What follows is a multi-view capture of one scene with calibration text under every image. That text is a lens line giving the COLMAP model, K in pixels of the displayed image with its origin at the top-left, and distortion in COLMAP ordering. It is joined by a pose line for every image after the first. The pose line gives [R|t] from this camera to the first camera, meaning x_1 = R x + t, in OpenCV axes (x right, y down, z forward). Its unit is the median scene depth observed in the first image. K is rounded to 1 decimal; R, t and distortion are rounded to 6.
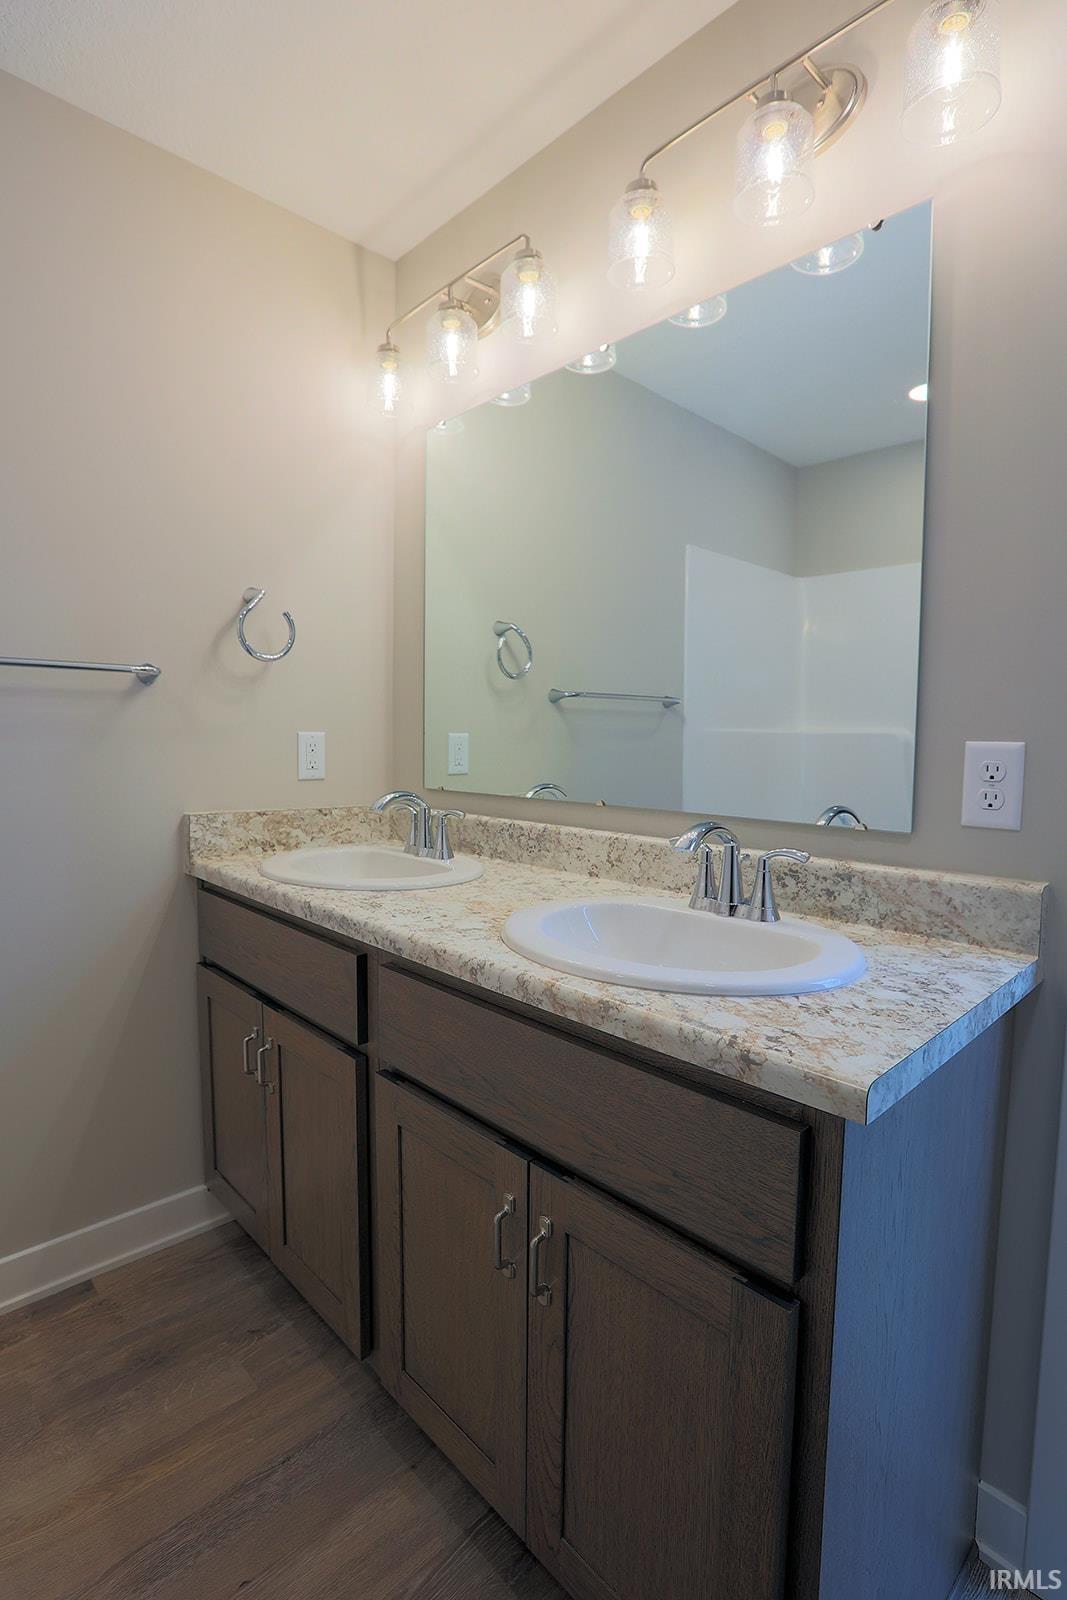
lens RADIAL K [[769.6, 0, 542.7], [0, 769.6, 790.9], [0, 0, 1]] dist [-0.037308, 0.008455]
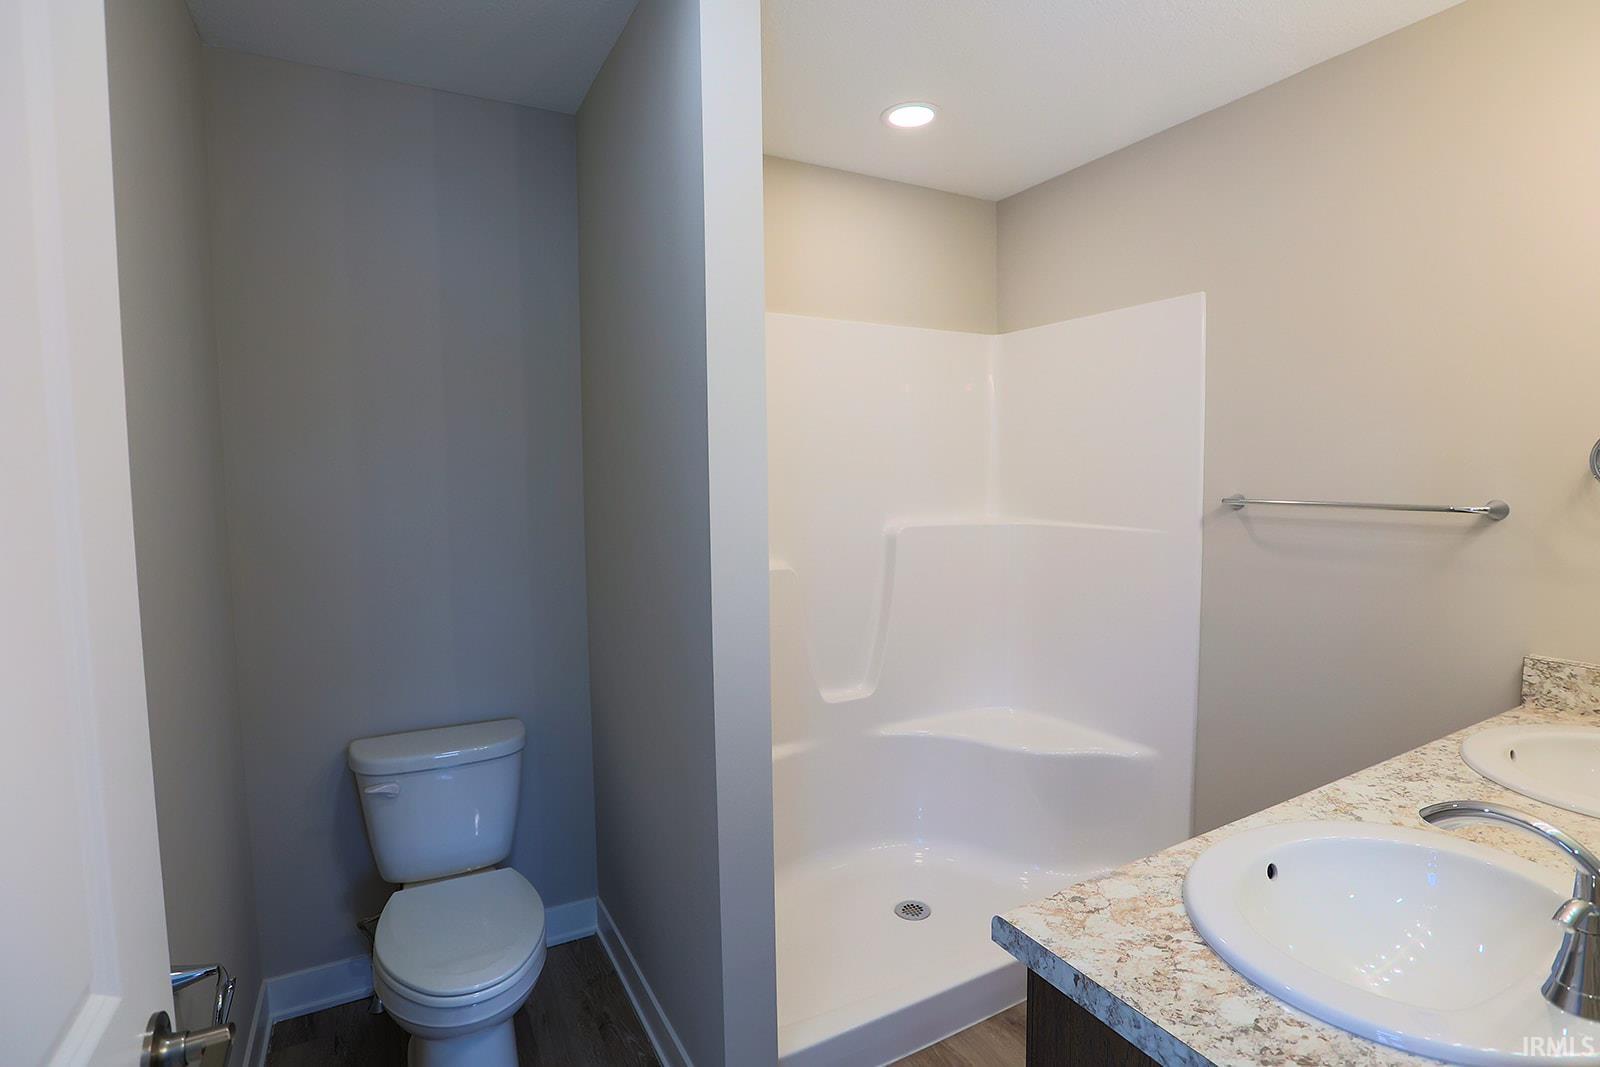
lens RADIAL K [[769.6, 0, 800.2], [0, 769.6, 533.9], [0, 0, 1]] dist [-0.037308, 0.008455]
pose [[-0.256028, 0.064653, -0.964505, 0.714105], [-0.063815, 0.994454, 0.083601, -0.153409], [0.964561, 0.082954, -0.250483, 0.377824]]
